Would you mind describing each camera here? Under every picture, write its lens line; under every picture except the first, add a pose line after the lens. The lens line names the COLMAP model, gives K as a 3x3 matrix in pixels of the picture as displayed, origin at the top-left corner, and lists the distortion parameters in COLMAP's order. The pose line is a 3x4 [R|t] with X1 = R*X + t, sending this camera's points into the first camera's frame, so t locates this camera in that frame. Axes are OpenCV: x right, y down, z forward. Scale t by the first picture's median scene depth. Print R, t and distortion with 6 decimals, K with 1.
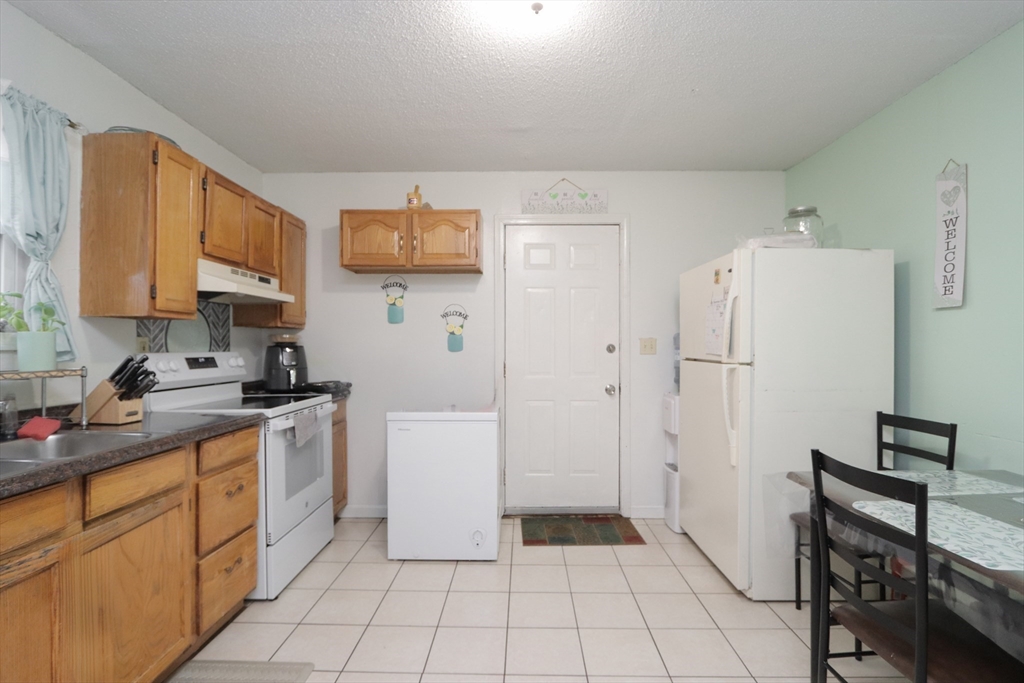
lens RADIAL K [[479.9, 0, 509.8], [0, 479.9, 349.4], [0, 0, 1]] dist [0.000074, -0.000146]
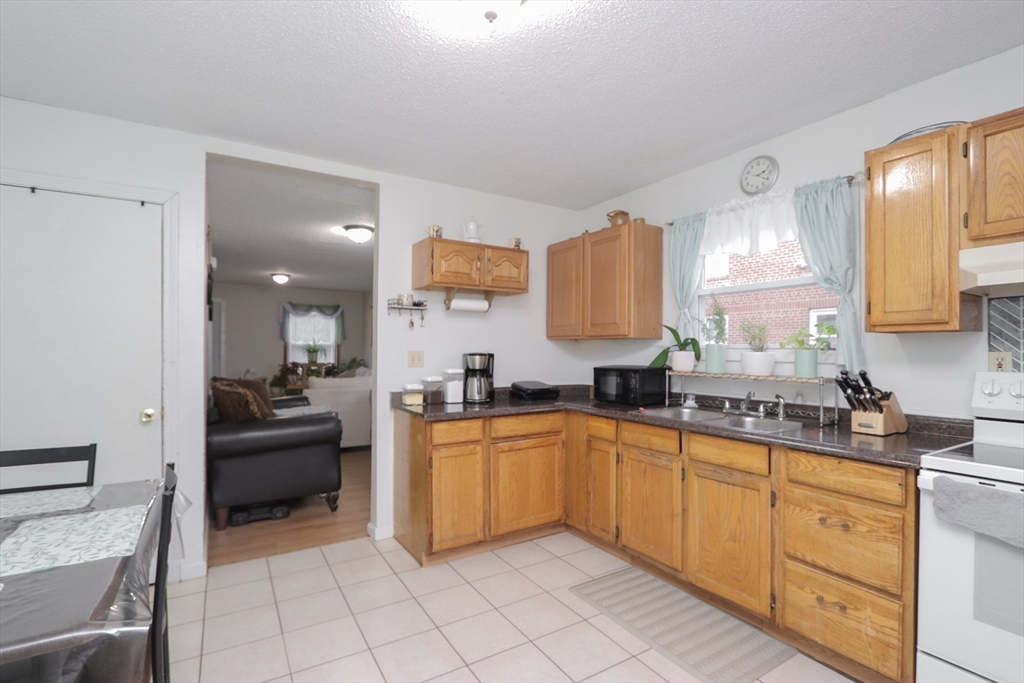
lens RADIAL K [[479.9, 0, 509.8], [0, 479.9, 349.4], [0, 0, 1]] dist [0.000074, -0.000146]
pose [[-0.841568, -0.010457, -0.540049, 0.418239], [-0.009267, 0.999945, -0.004920, -0.019581], [0.540071, 0.000864, -0.841619, 1.387864]]
